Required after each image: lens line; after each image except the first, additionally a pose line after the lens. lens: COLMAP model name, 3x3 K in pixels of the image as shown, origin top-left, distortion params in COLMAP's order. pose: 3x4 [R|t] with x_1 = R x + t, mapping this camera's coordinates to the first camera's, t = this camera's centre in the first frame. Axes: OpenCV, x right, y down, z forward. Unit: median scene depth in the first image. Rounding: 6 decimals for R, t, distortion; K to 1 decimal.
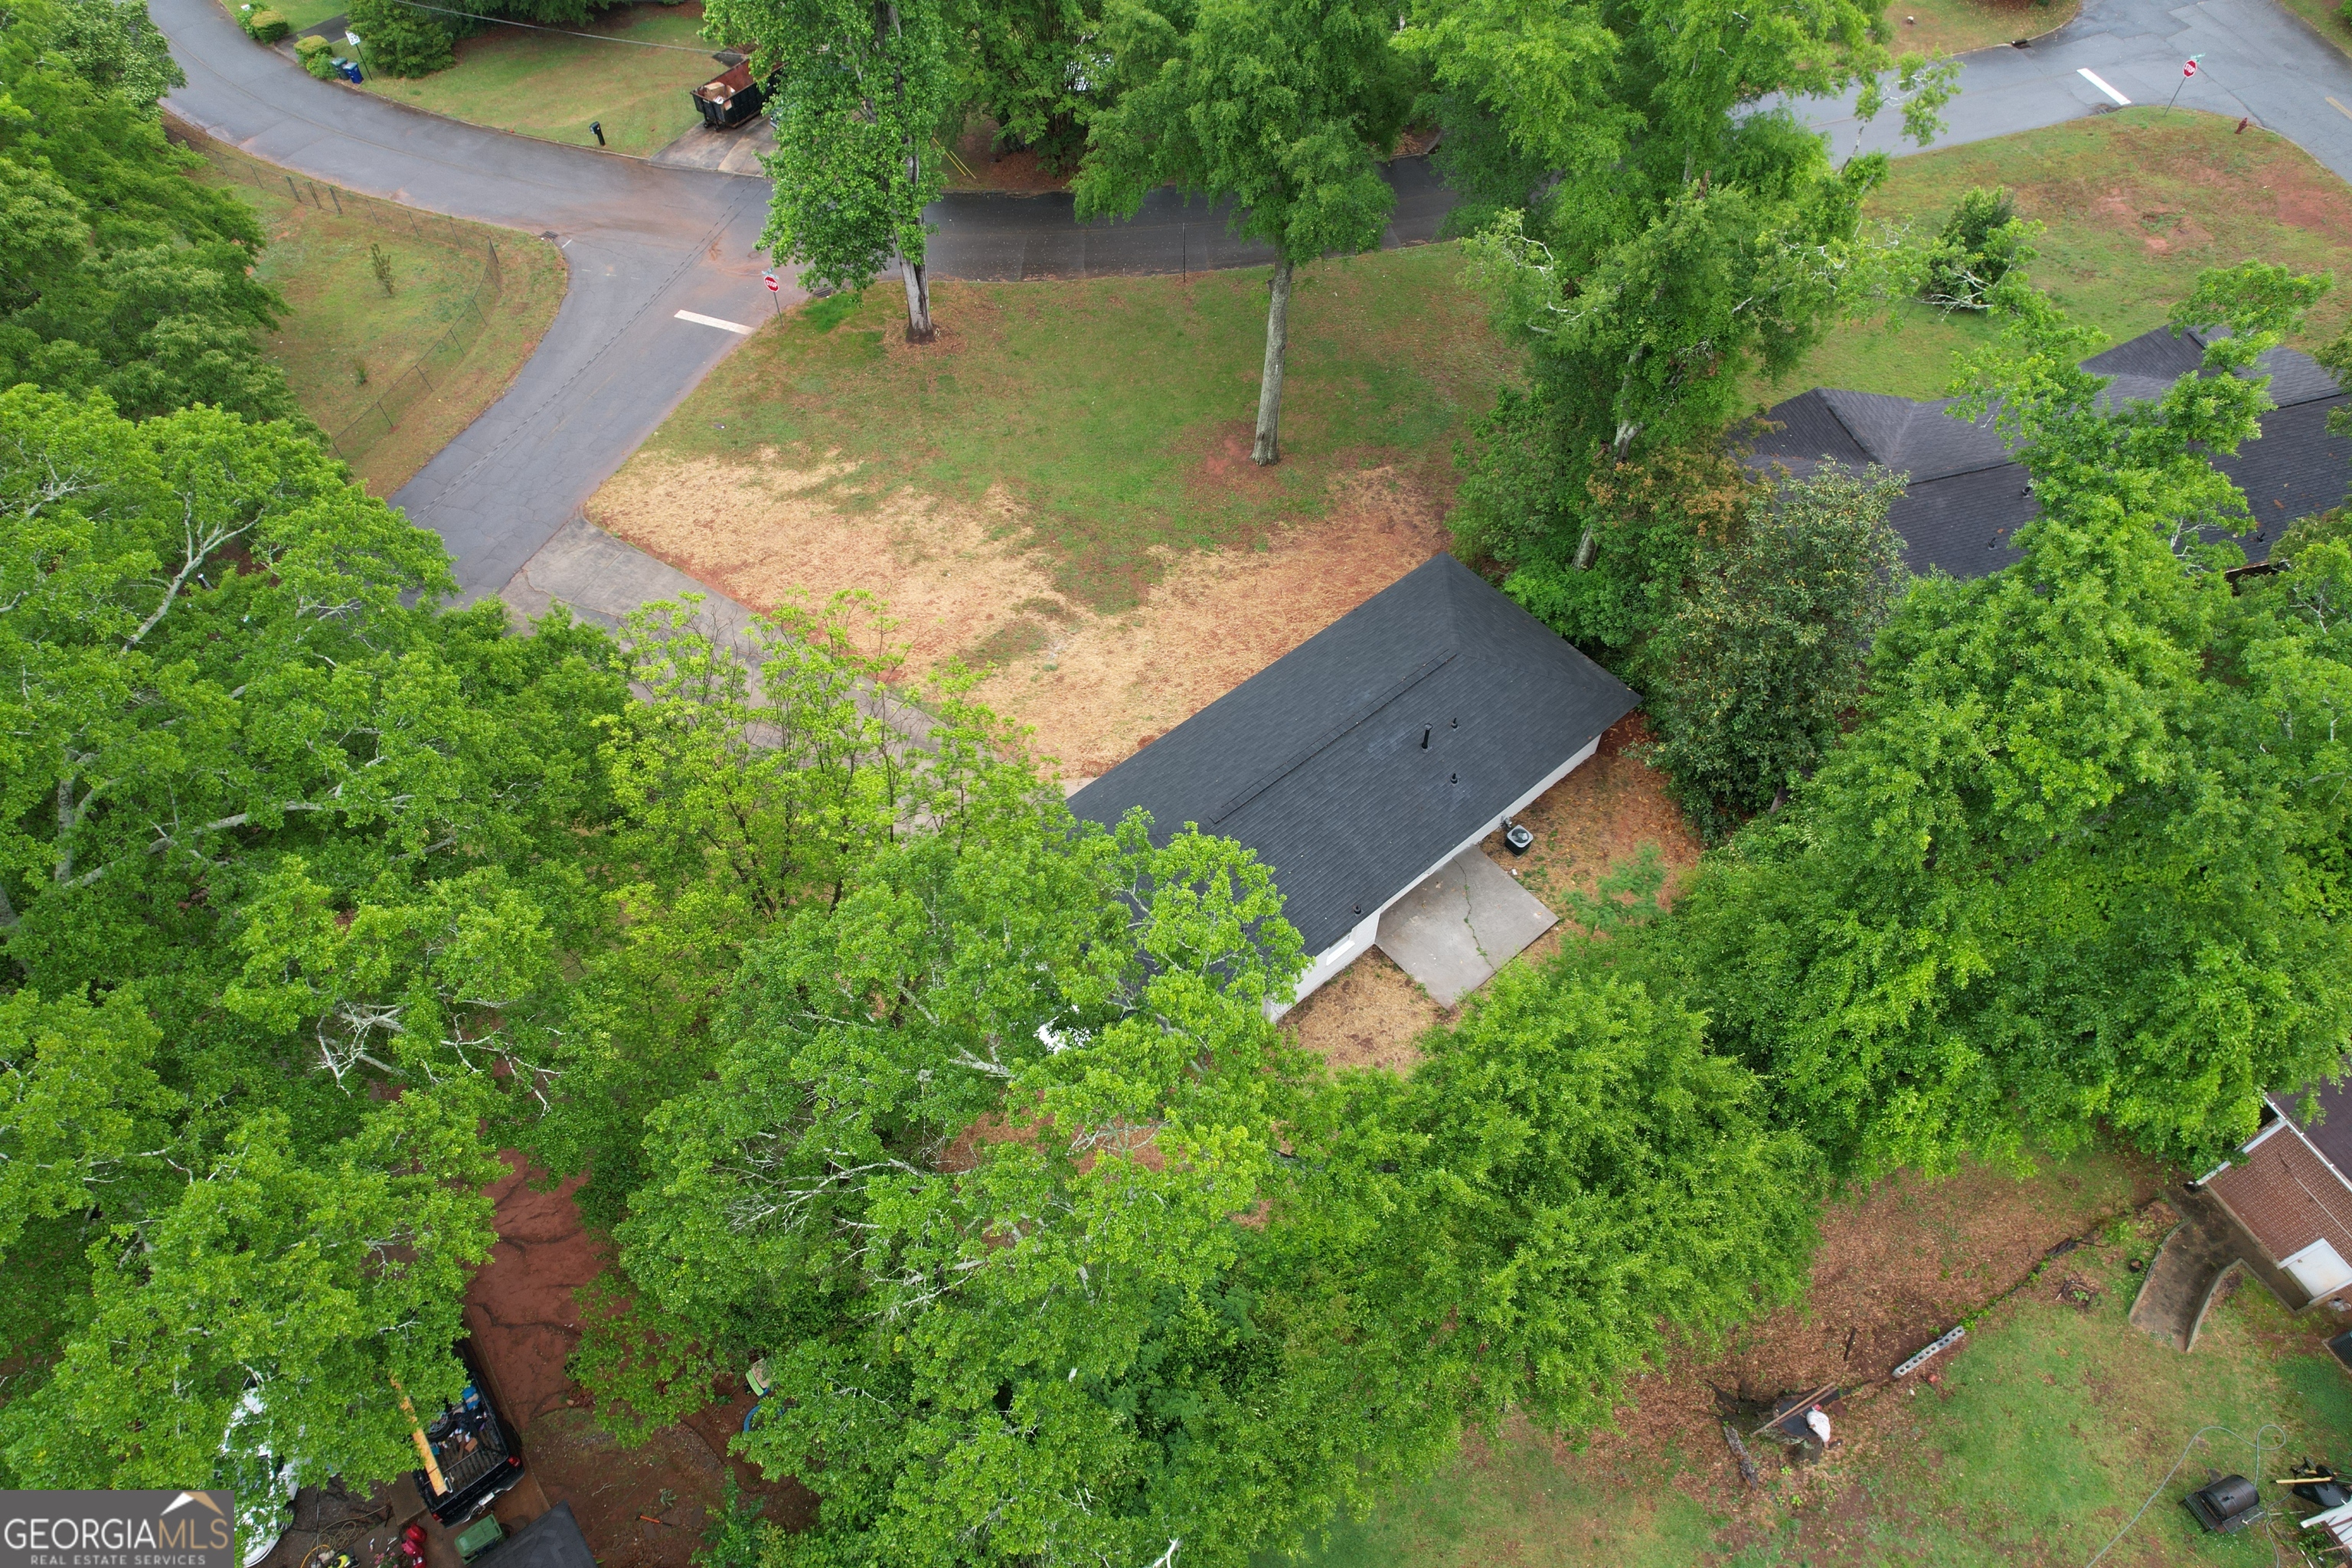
lens RADIAL K [[1509.7, 0, 1174.3], [0, 1509.7, 772.5], [0, 0, 1]] dist [-0.075130, 0.064466]
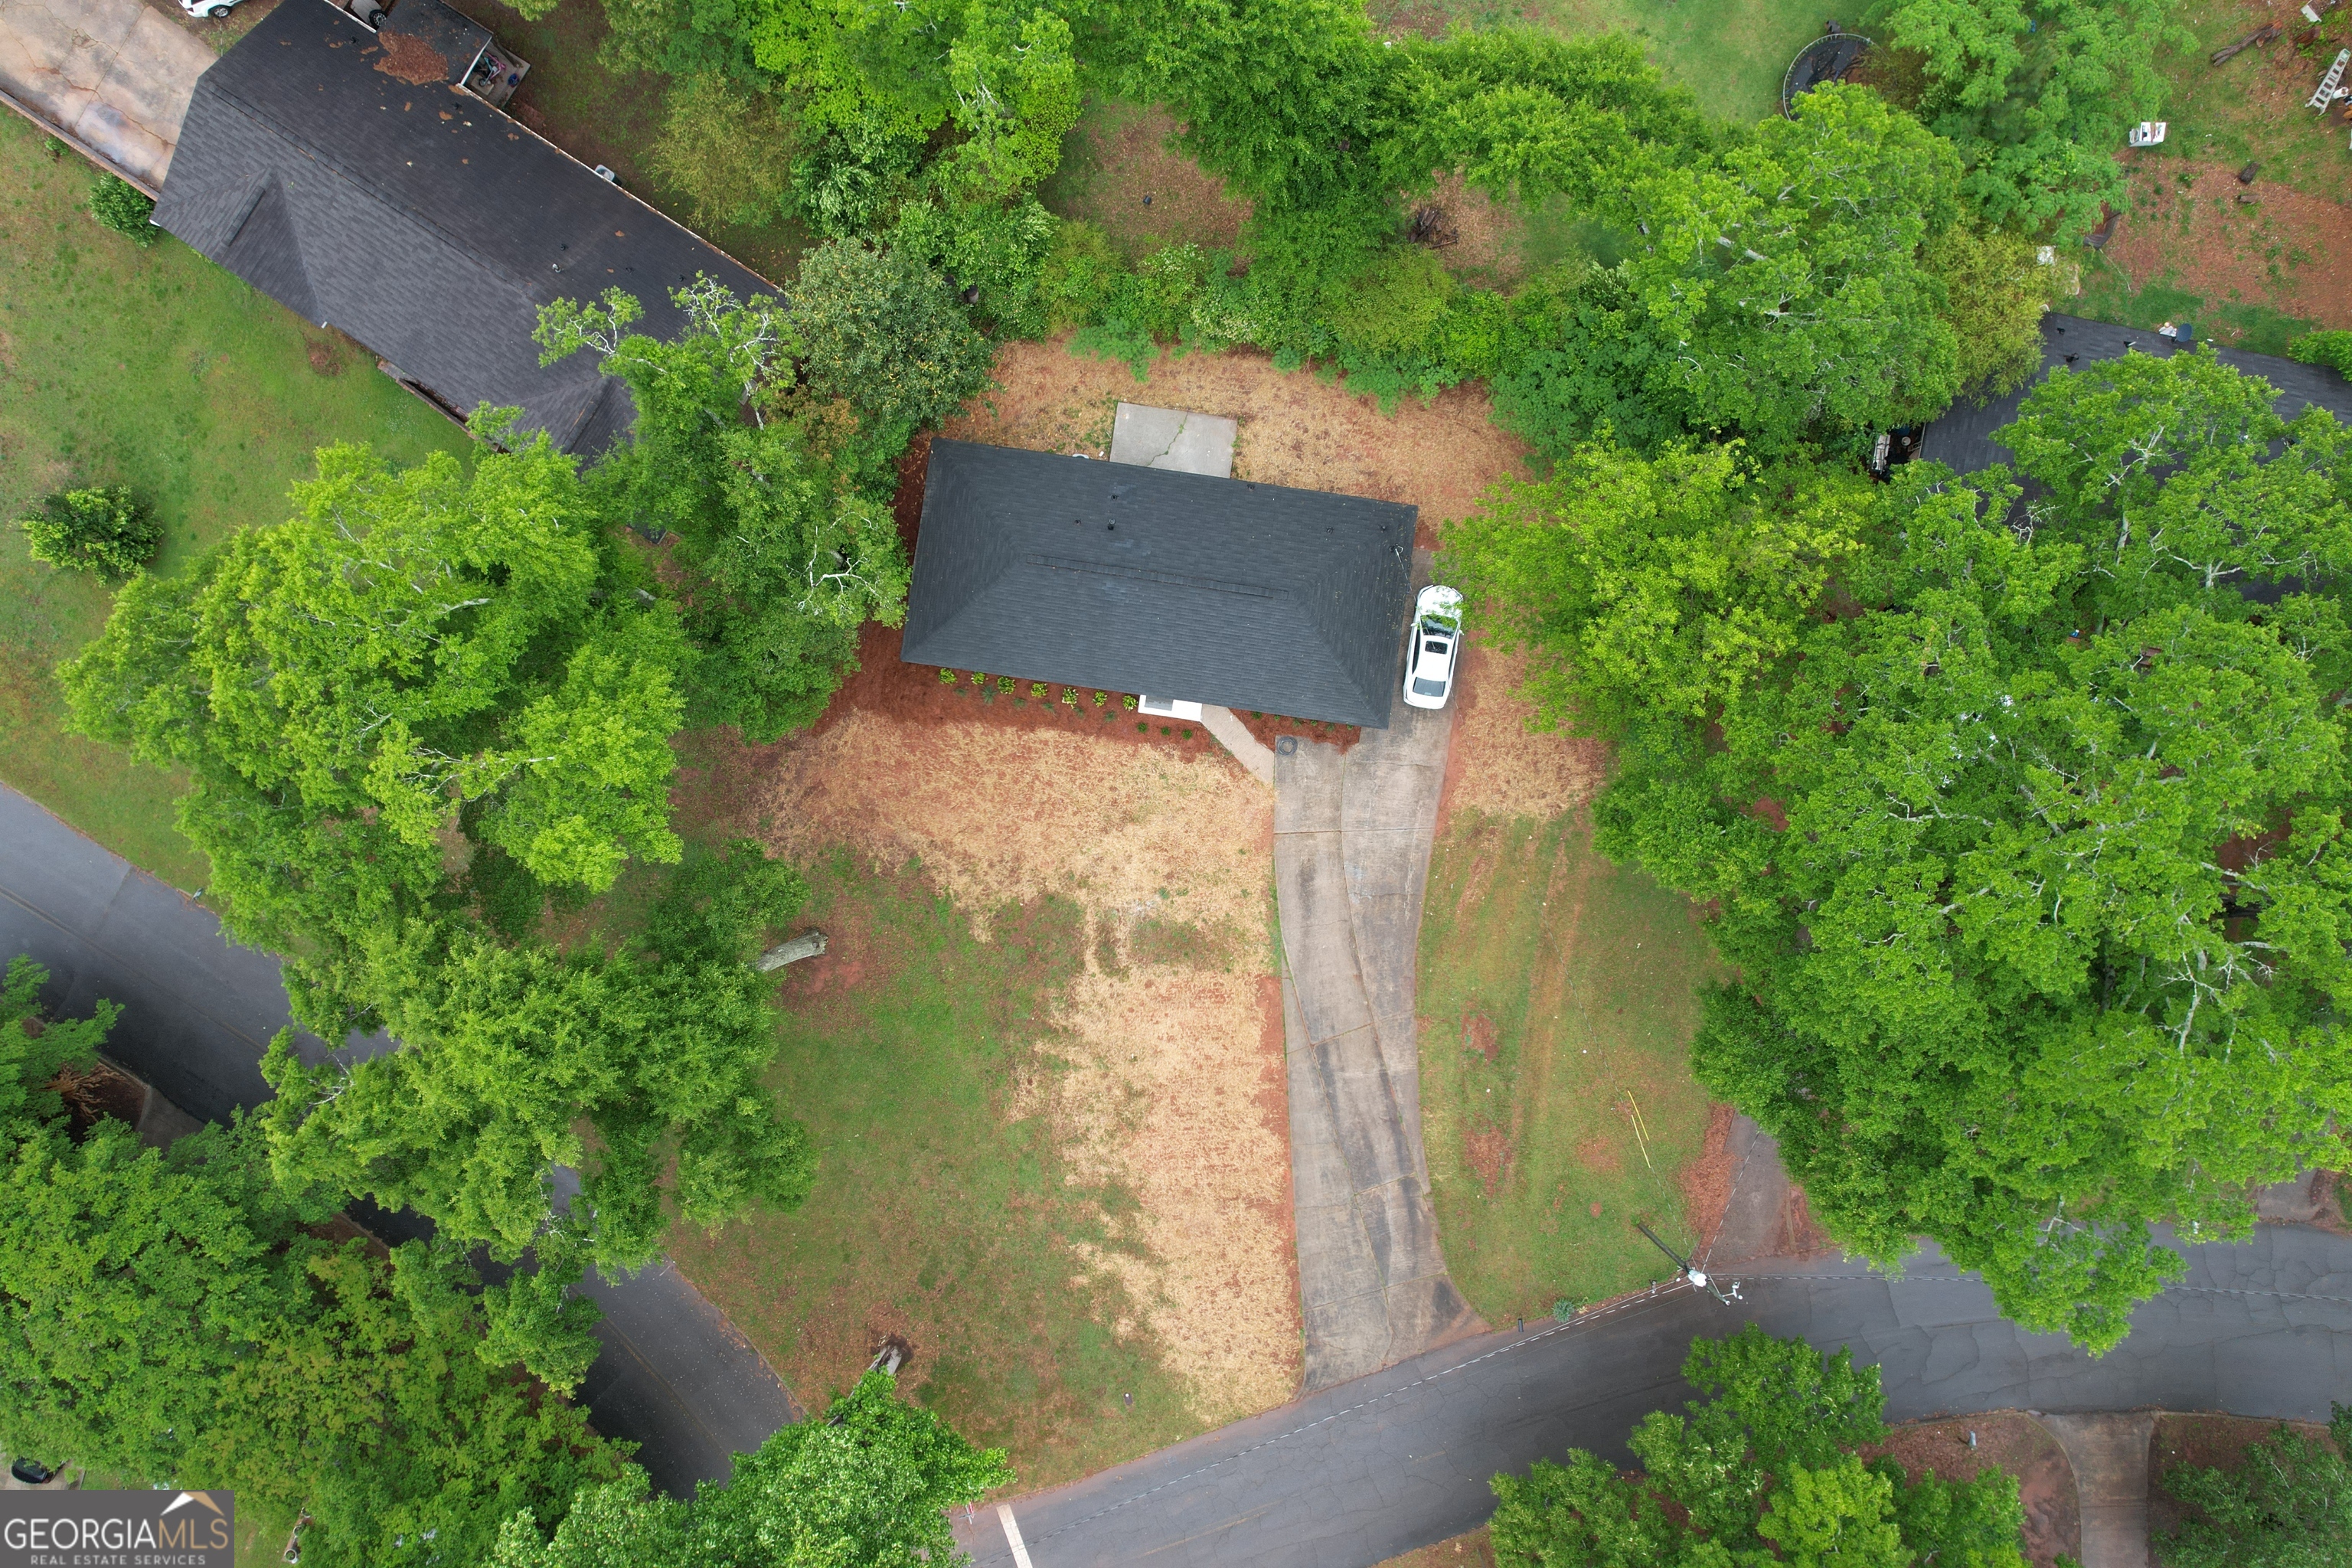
lens RADIAL K [[1509.7, 0, 1173.3], [0, 1509.7, 781.6], [0, 0, 1]] dist [-0.075130, 0.064466]
pose [[-0.664581, -0.747185, 0.006828, -0.028392], [0.596238, -0.524770, 0.607549, -0.658380], [-0.450368, 0.407837, 0.794253, 0.041325]]
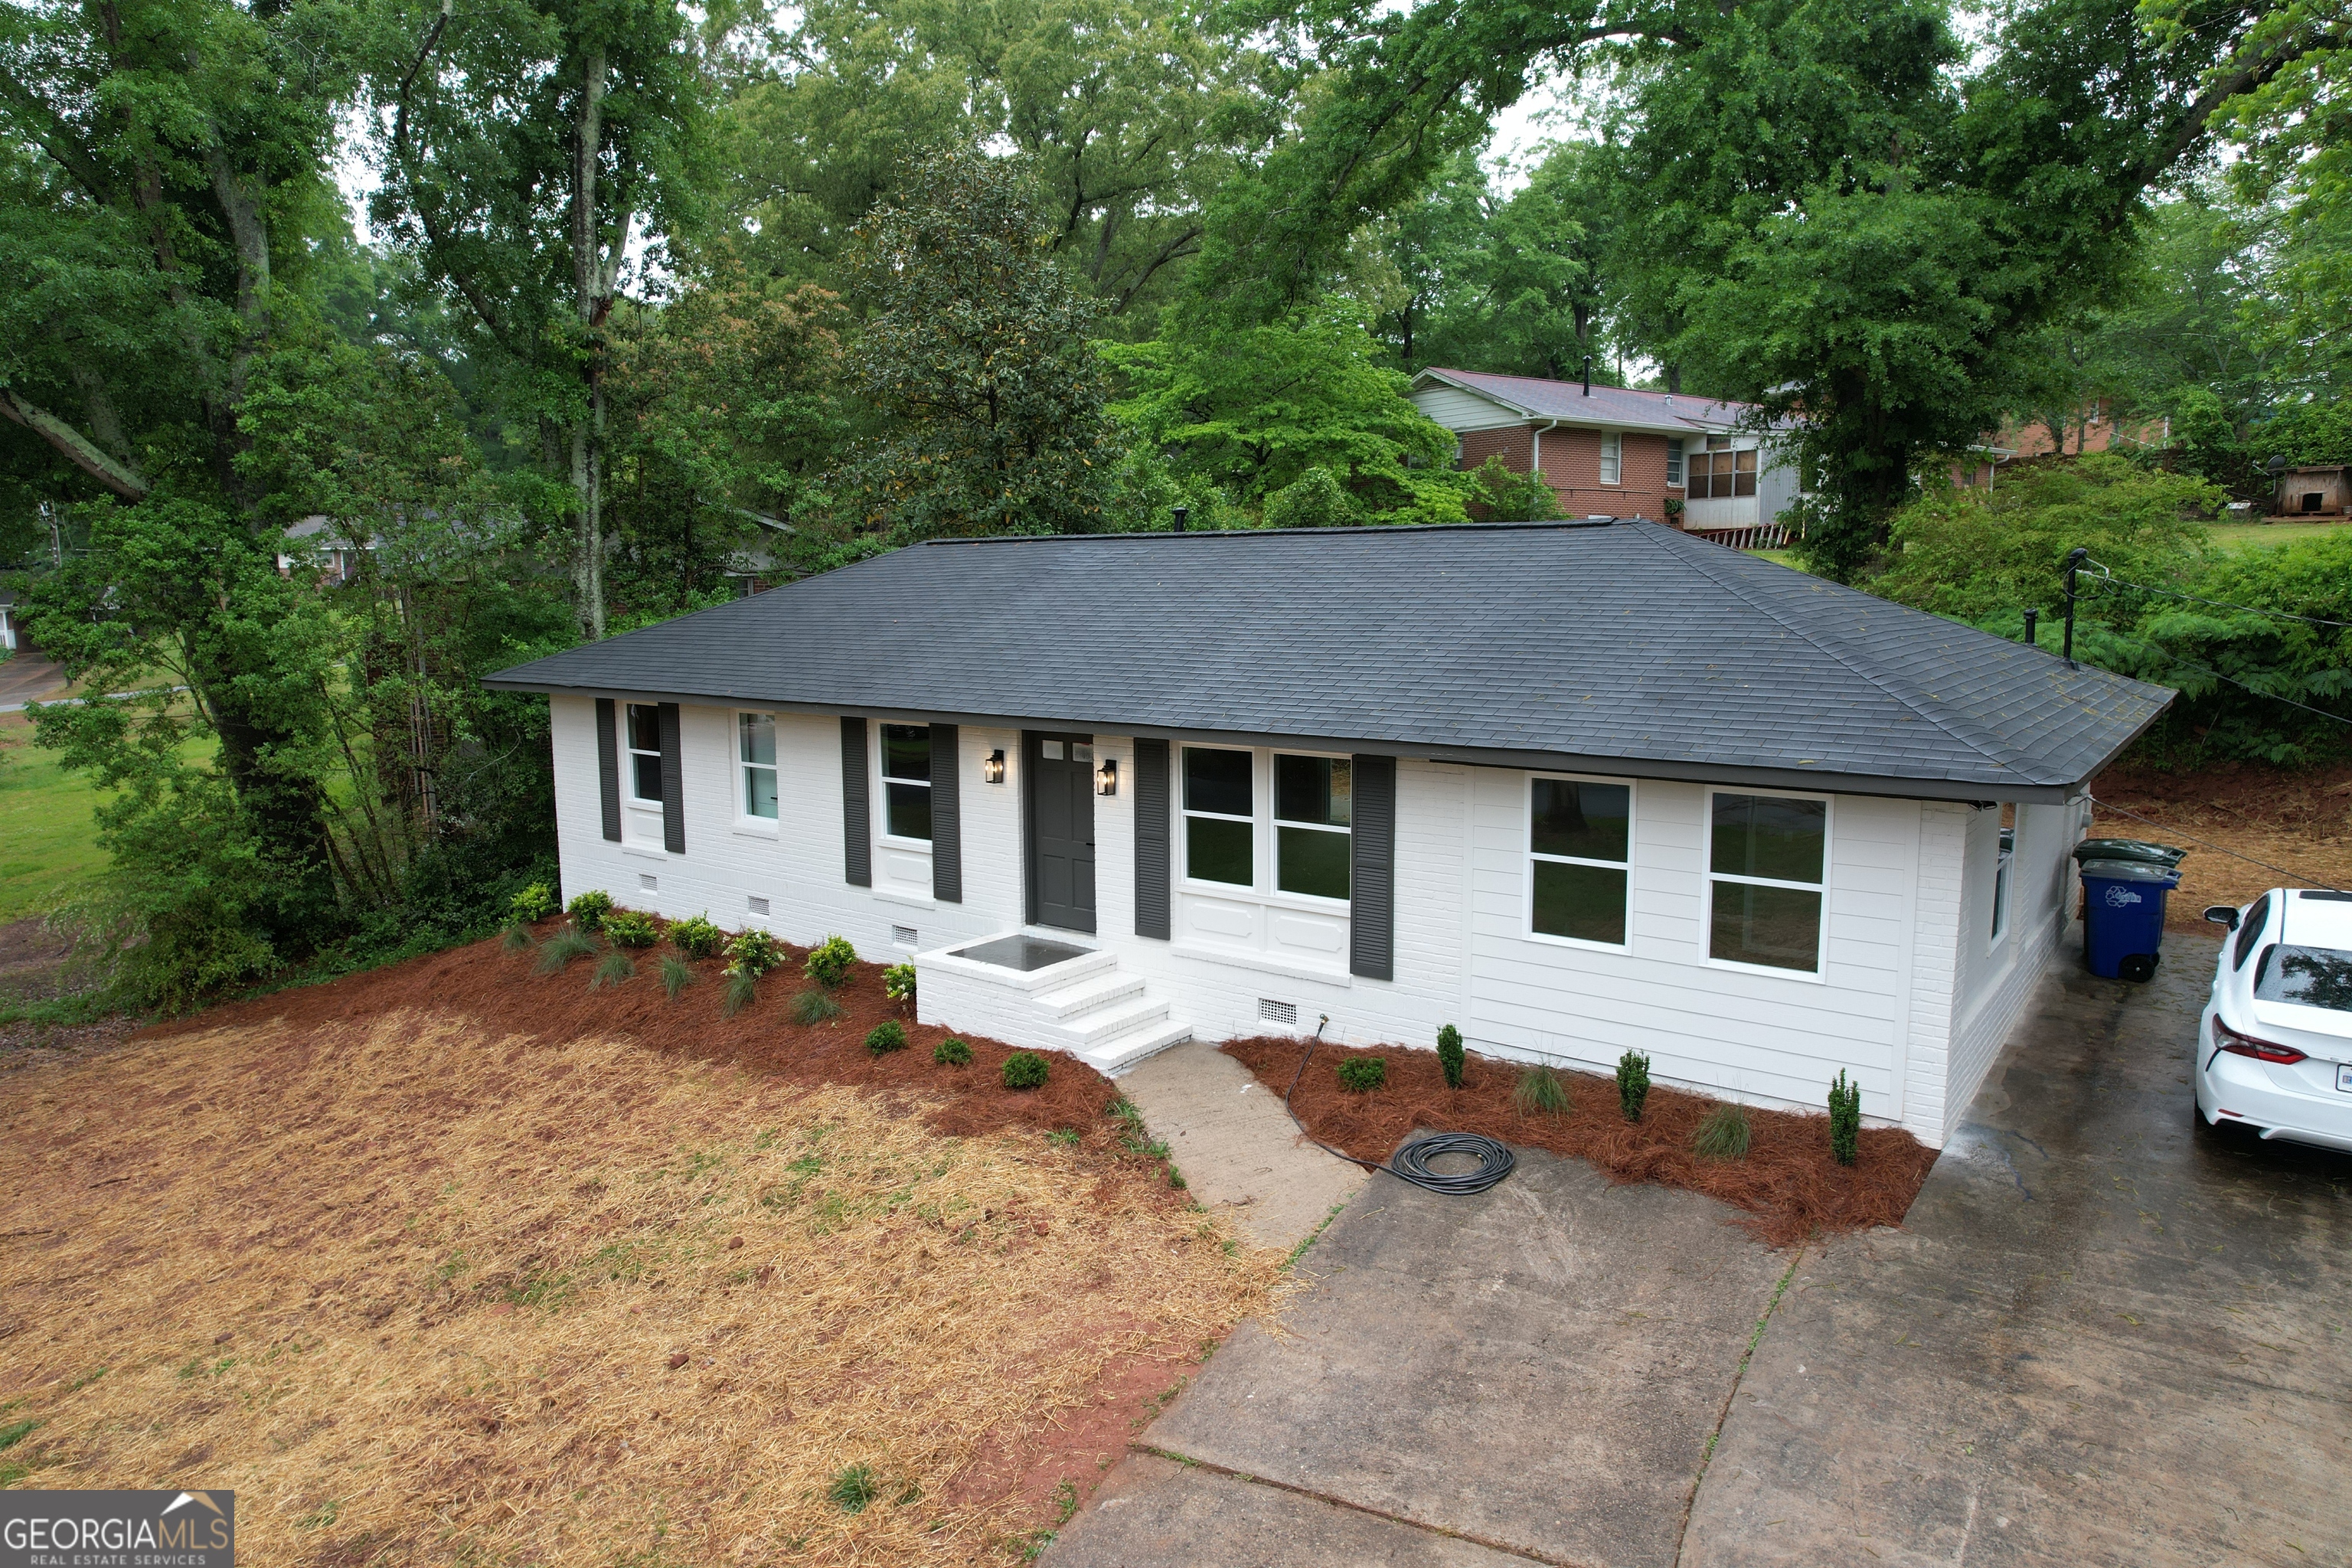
lens RADIAL K [[1509.7, 0, 1176.0], [0, 1509.7, 769.9], [0, 0, 1]] dist [-0.075130, 0.064466]
pose [[-0.208940, -0.117176, 0.970883, -0.216448], [0.782868, 0.574924, 0.237866, -0.071104], [-0.586056, 0.809773, -0.028391, 0.798917]]
